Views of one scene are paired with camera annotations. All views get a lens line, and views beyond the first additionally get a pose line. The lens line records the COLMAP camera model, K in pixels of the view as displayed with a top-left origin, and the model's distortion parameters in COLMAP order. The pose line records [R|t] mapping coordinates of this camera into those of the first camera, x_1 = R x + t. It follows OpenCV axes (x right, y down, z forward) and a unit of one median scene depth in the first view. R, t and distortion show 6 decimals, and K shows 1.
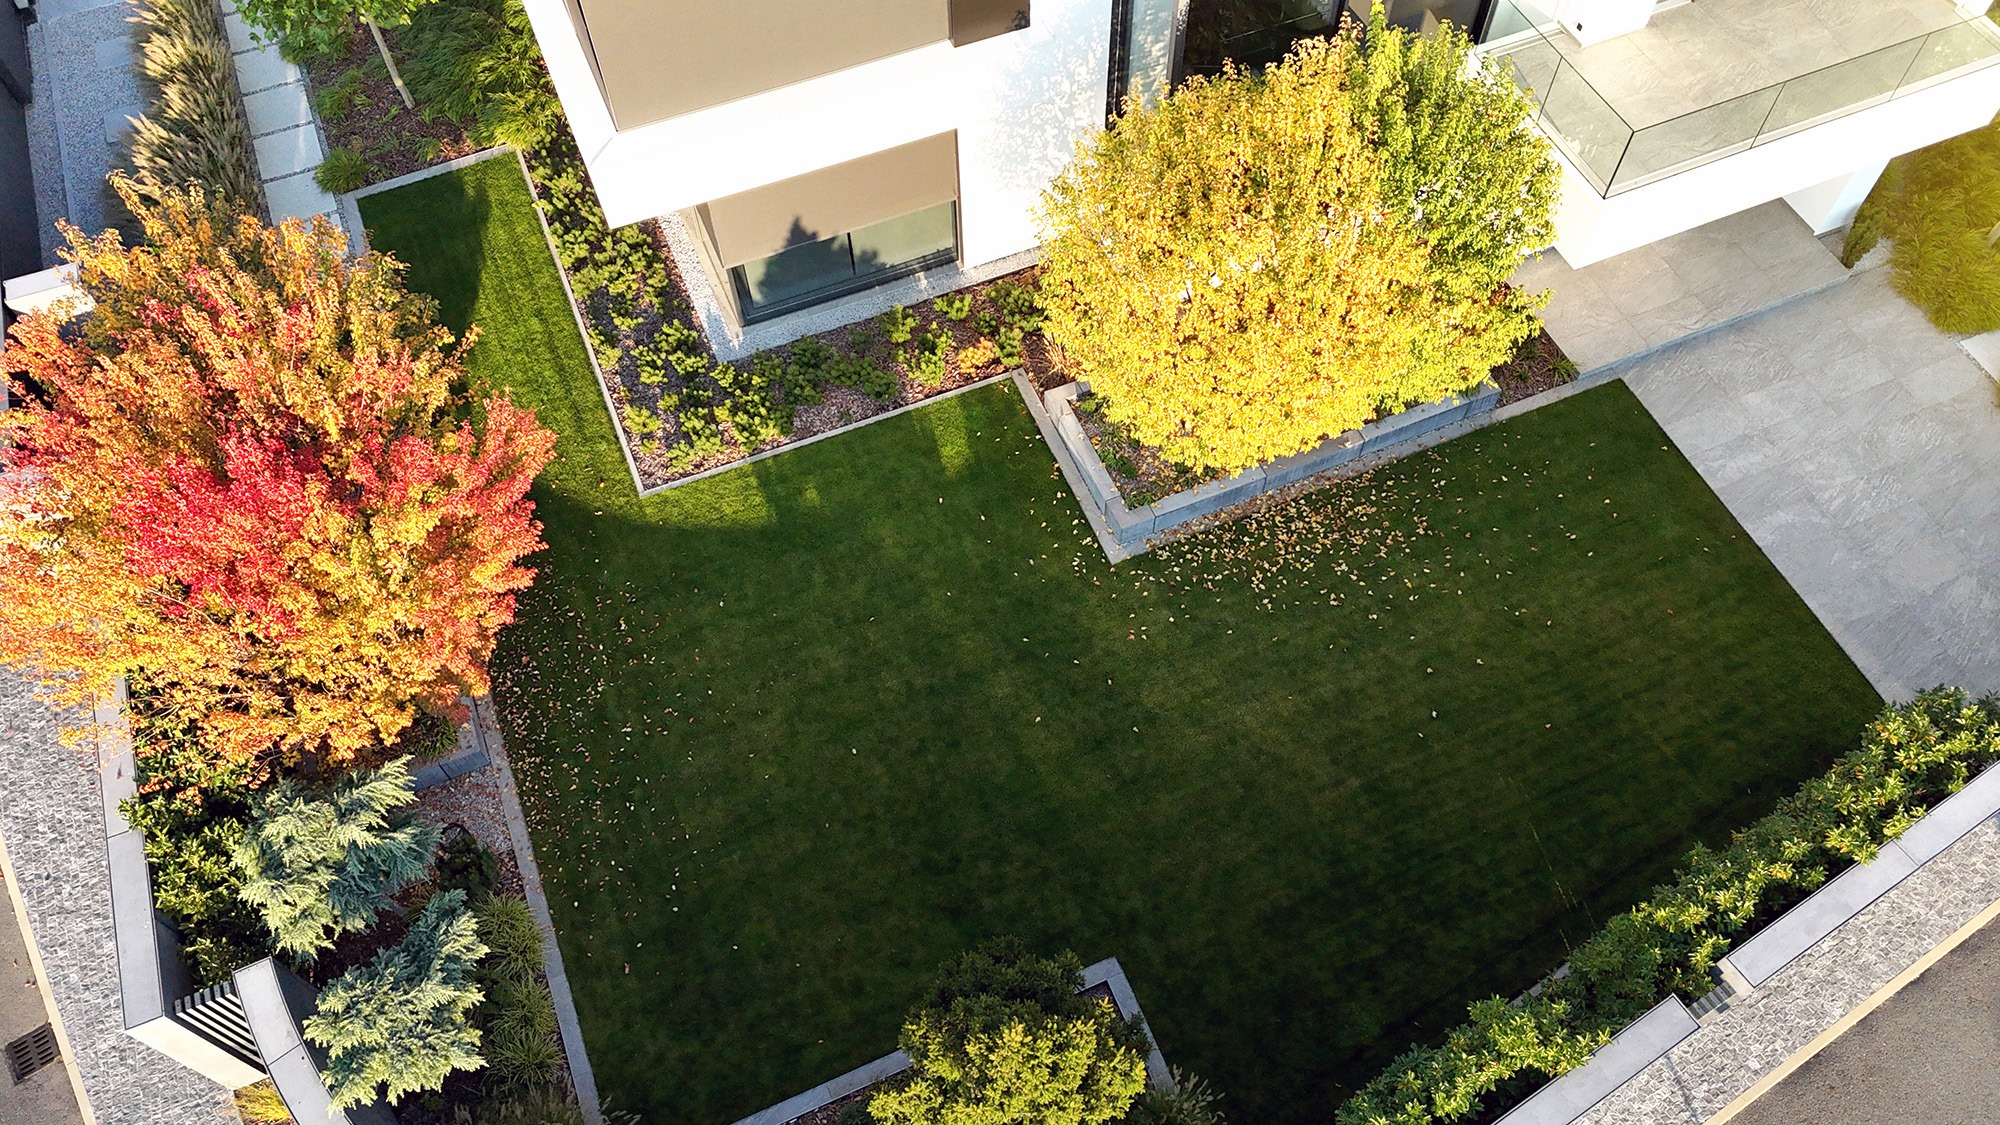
lens RADIAL K [[1468.5, 0, 1000.0], [0, 1468.5, 562.5], [0, 0, 1]] dist [0.103129, -0.091438]
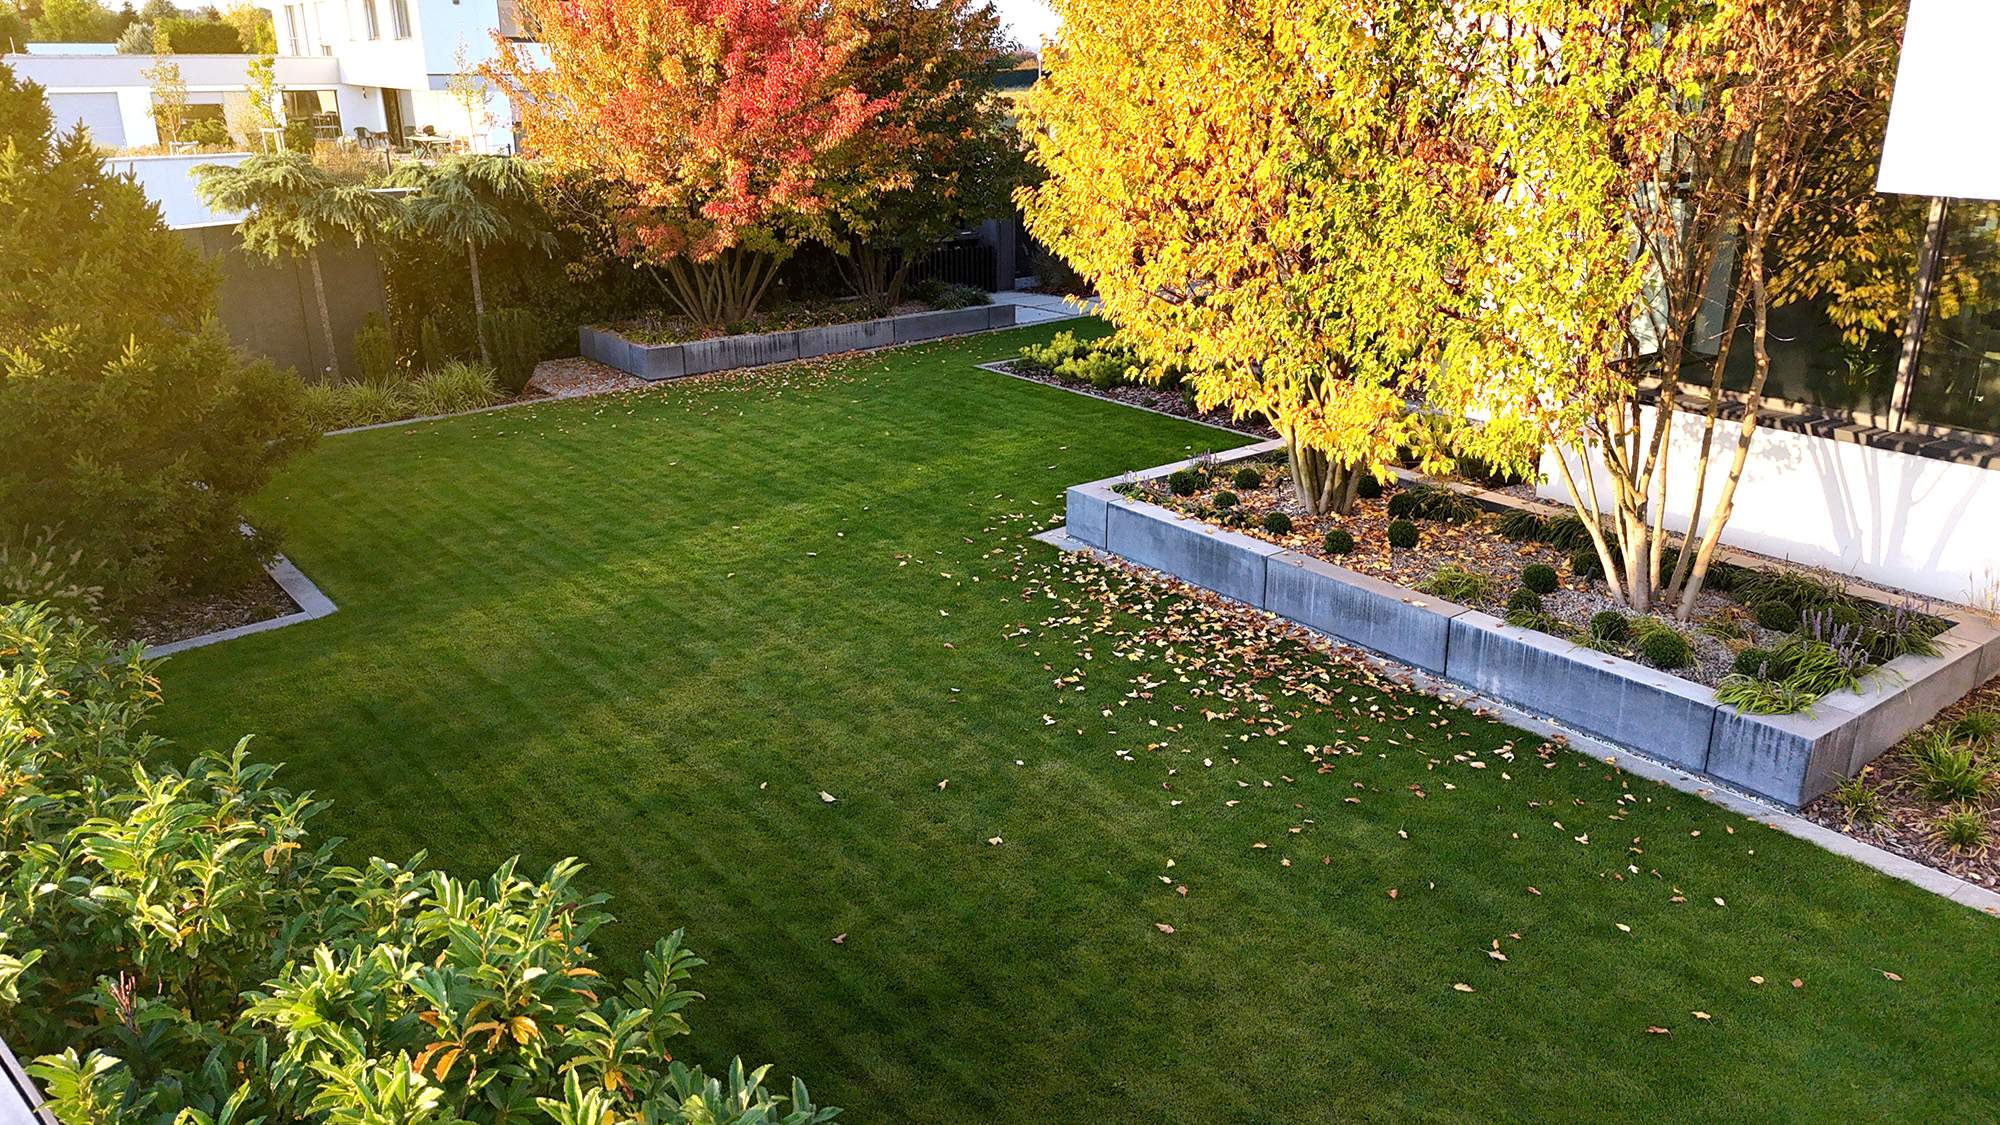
lens RADIAL K [[1468.5, 0, 1000.0], [0, 1468.5, 562.5], [0, 0, 1]] dist [0.103129, -0.091438]
pose [[0.251309, 0.327224, -0.910916, 0.642330], [-0.818077, 0.574788, -0.019217, 0.029357], [0.517295, 0.750029, 0.412144, 0.754844]]
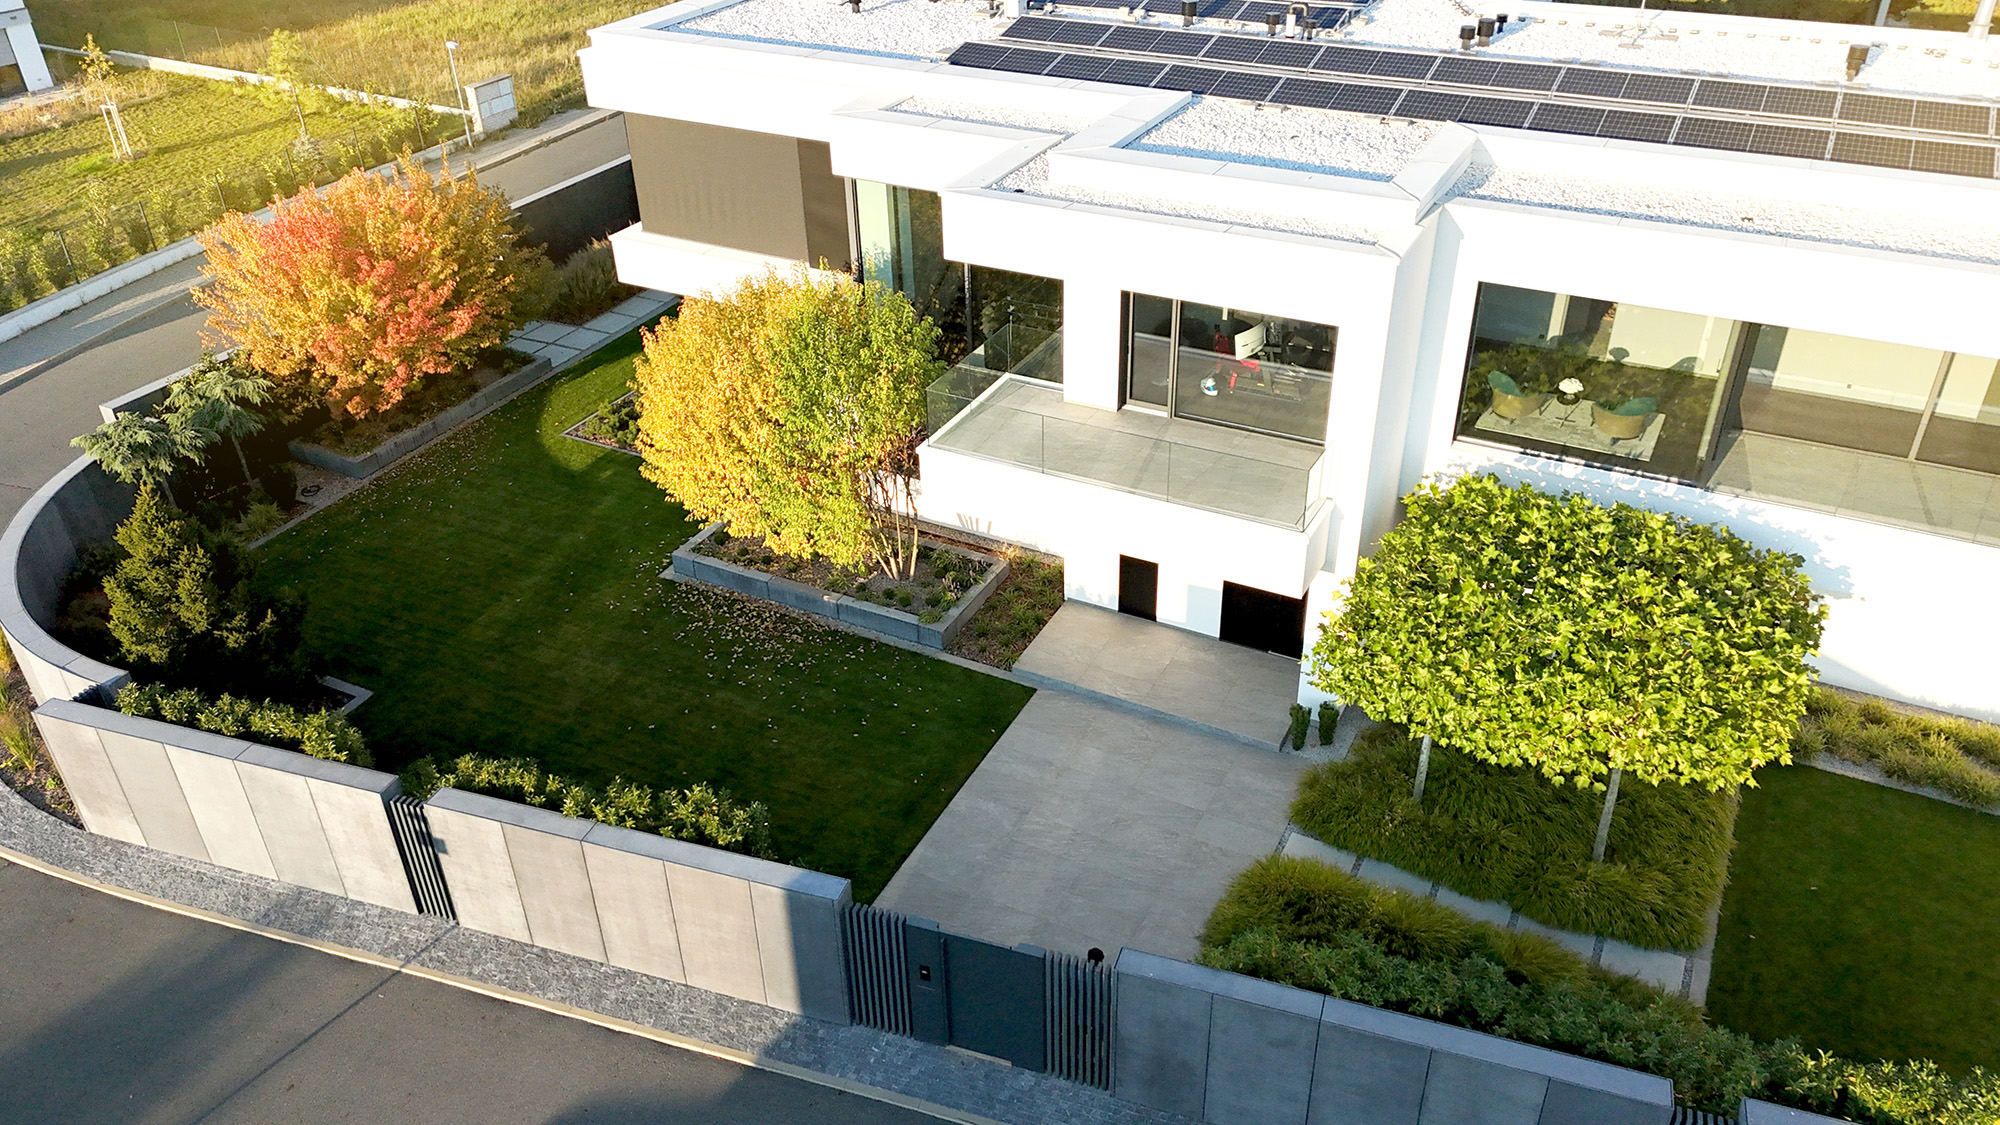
lens RADIAL K [[1468.5, 0, 1000.0], [0, 1468.5, 562.5], [0, 0, 1]] dist [0.103129, -0.091438]
pose [[0.631947, 0.409998, -0.657681, 1.206918], [-0.647750, 0.745340, -0.157760, 0.002486], [0.425515, 0.525709, 0.736592, 0.103653]]
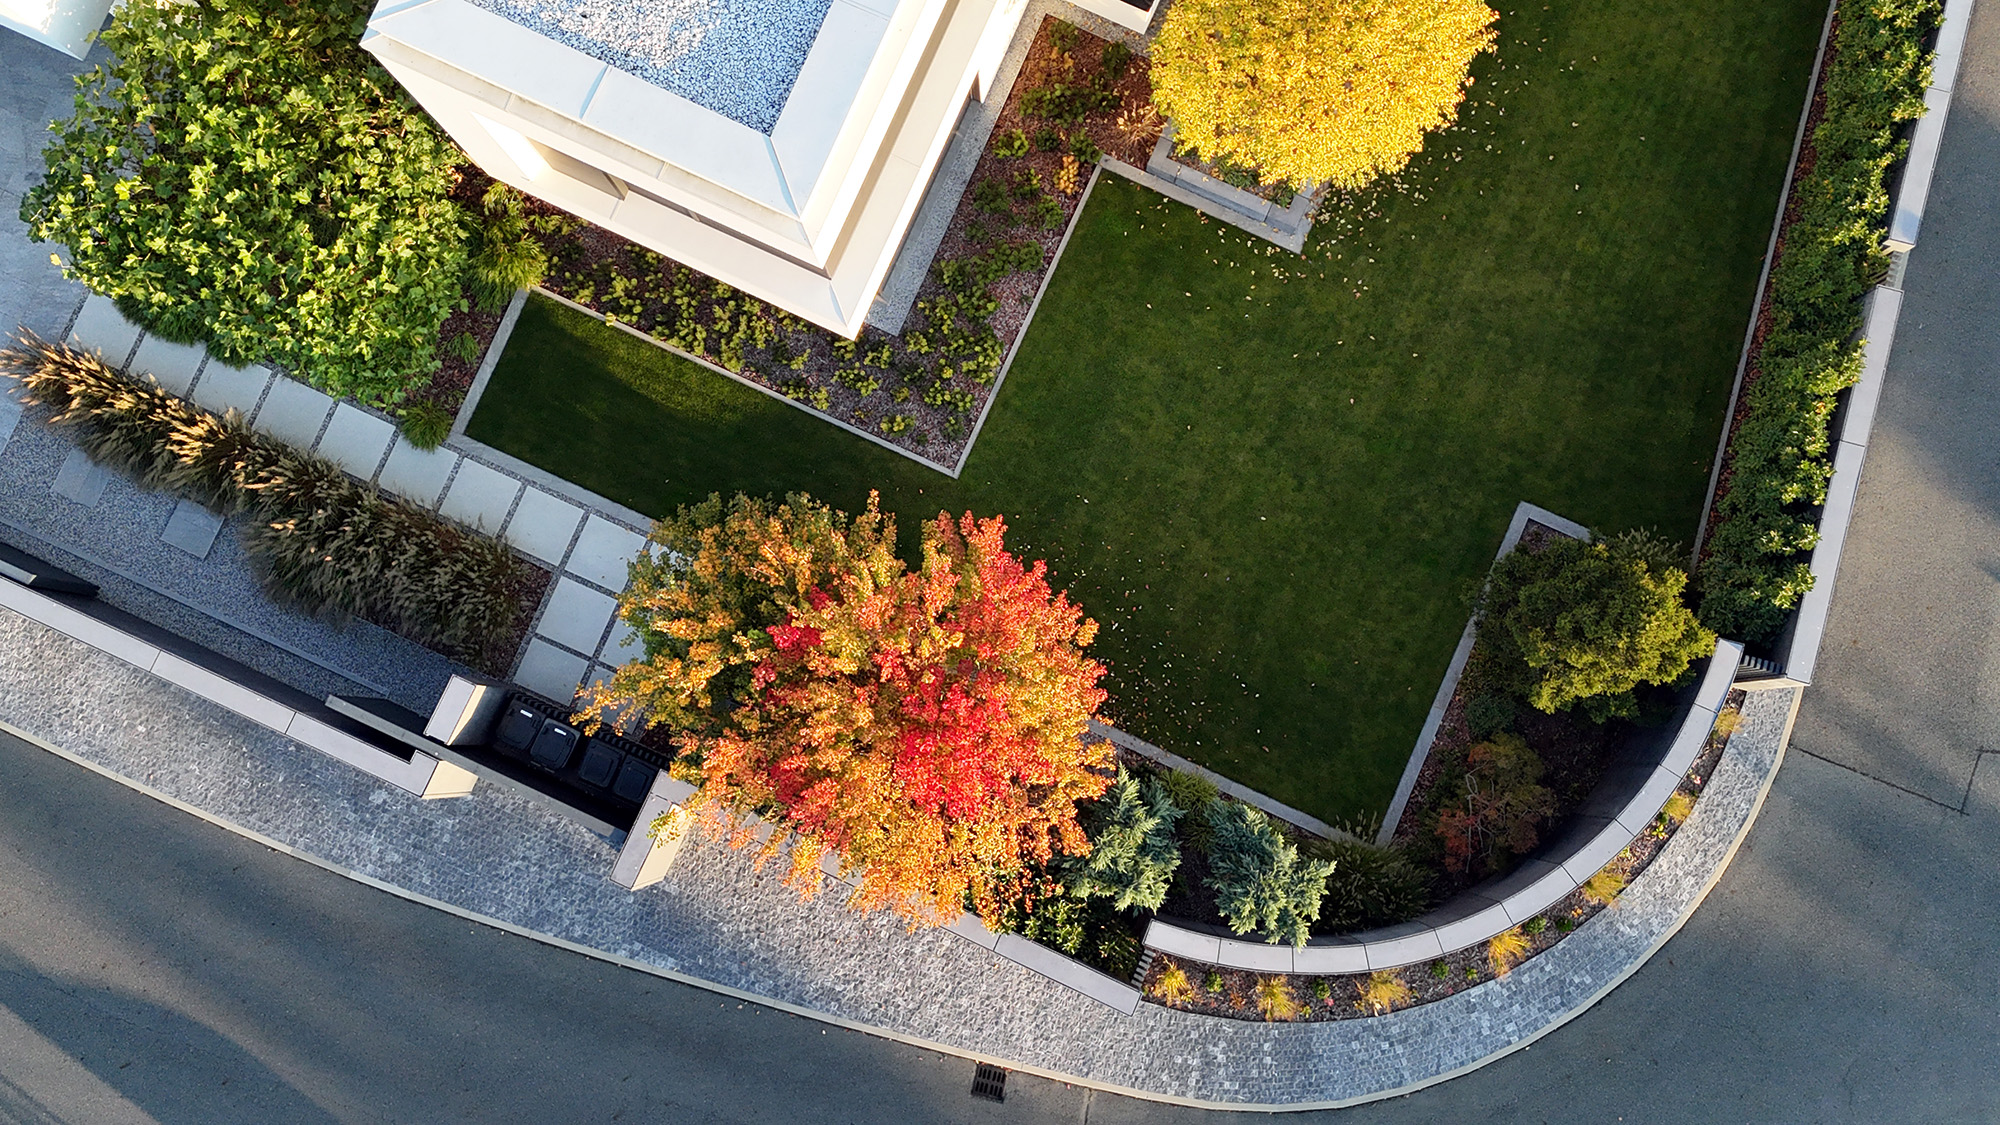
lens RADIAL K [[1725.0, 0, 1095.2], [0, 1725.0, 561.2], [0, 0, 1]] dist [0.090183, -0.006595]
pose [[0.730459, -0.678109, 0.081232, -0.329076], [0.578812, 0.677807, 0.453382, -0.565033], [-0.362502, -0.284159, 0.887607, -0.254789]]
